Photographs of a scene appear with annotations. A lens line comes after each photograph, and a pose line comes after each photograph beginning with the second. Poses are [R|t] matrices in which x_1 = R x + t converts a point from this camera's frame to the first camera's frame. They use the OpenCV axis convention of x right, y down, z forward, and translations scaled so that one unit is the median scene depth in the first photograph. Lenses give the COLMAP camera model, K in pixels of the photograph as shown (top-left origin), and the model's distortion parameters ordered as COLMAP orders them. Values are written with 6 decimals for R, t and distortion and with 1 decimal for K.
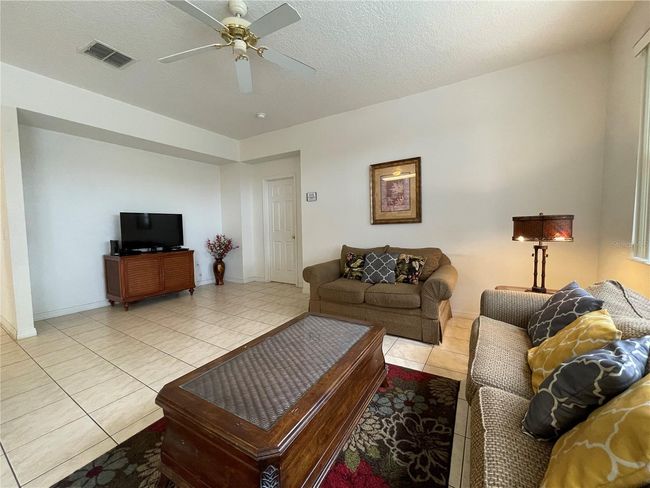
lens RADIAL K [[263.9, 0, 324.1], [0, 263.9, 241.9], [0, 0, 1]] dist [0.002015, -0.001397]
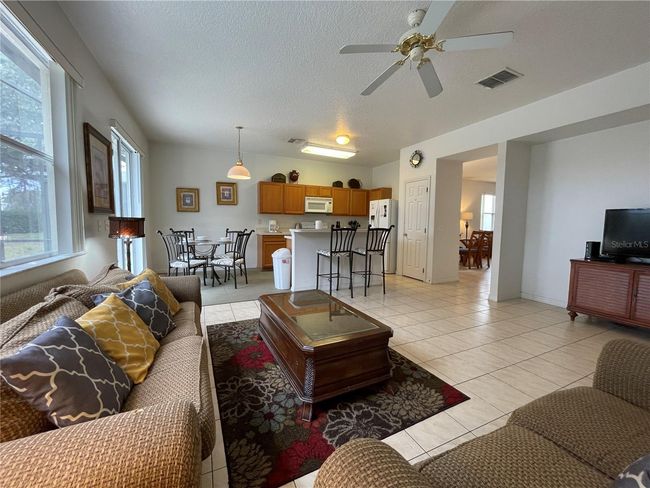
lens RADIAL K [[263.9, 0, 321.0], [0, 263.9, 242.3], [0, 0, 1]] dist [0.002015, -0.001397]
pose [[-0.553437, 0.069385, -0.829996, 0.487387], [-0.060181, 0.990588, 0.122939, -0.065326], [0.830714, 0.117989, -0.544052, 0.810833]]
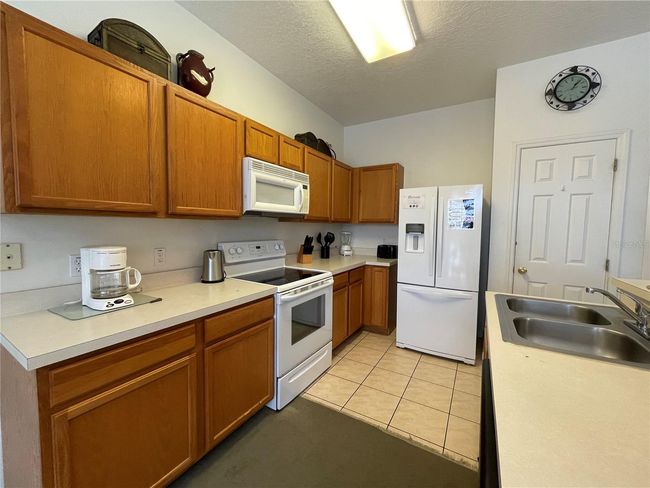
lens RADIAL K [[263.9, 0, 322.2], [0, 263.9, 241.1], [0, 0, 1]] dist [0.002015, -0.001397]
pose [[0.027148, 0.074163, -0.996877, -0.550799], [-0.078712, 0.994306, 0.071828, -0.026513], [0.996528, 0.076516, 0.032831, -0.261894]]
